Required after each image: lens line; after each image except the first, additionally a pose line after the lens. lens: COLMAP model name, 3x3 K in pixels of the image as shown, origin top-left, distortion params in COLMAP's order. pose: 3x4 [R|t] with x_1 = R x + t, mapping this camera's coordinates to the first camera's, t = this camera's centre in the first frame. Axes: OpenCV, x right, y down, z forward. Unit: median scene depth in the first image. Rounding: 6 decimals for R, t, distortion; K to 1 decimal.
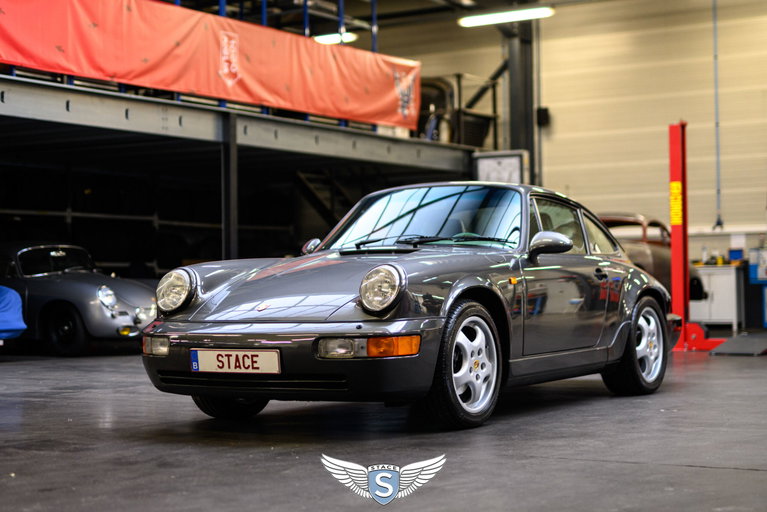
lens RADIAL K [[1468.4, 0, 383.5], [0, 1468.4, 256.0], [0, 0, 1]] dist [0.012576, 0.067284]
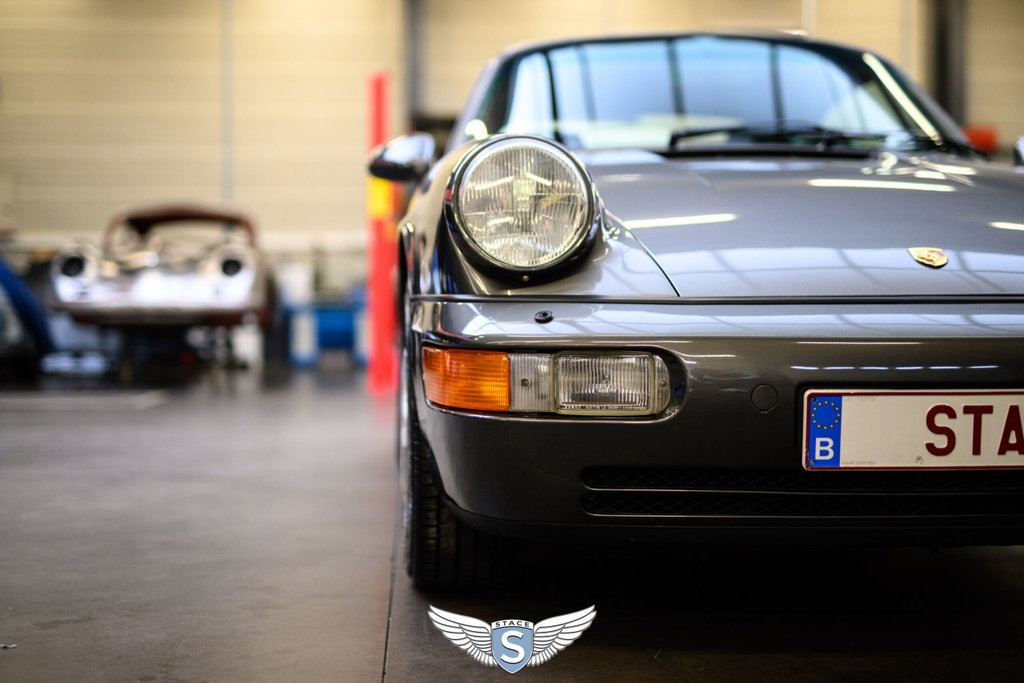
lens RADIAL K [[1438.8, 0, 512.0], [0, 1438.8, 341.5], [0, 0, 1]] dist [0.012785, 0.075386]
pose [[0.799423, 0.001701, 0.600766, -0.305324], [-0.018914, 0.999572, 0.022338, 0.042851], [-0.600470, -0.029220, 0.799113, 0.716619]]
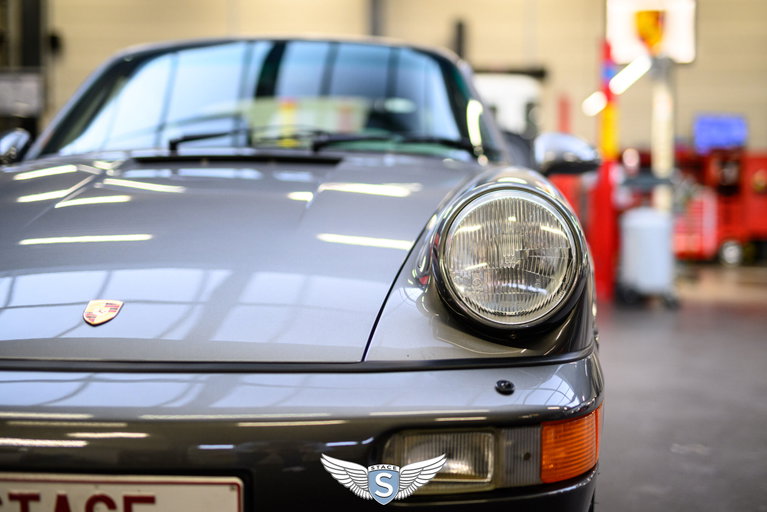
lens RADIAL K [[1077.7, 0, 383.5], [0, 1077.7, 256.0], [0, 0, 1]] dist [0.012785, 0.075386]
pose [[0.876704, -0.000424, 0.481030, -0.125145], [-0.029254, 0.998102, 0.054197, 0.007727], [-0.480140, -0.061586, 0.875028, 0.685669]]
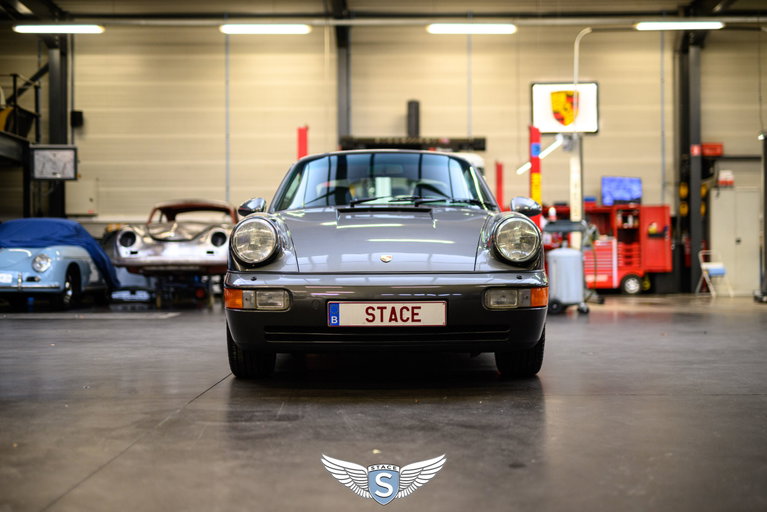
lens RADIAL K [[1077.7, 0, 383.5], [0, 1077.7, 256.0], [0, 0, 1]] dist [0.012785, 0.075386]
pose [[0.841016, 0.015274, 0.540794, -0.415713], [-0.018534, 0.999828, 0.000584, 0.029403], [-0.540693, -0.010514, 0.841155, 0.361814]]
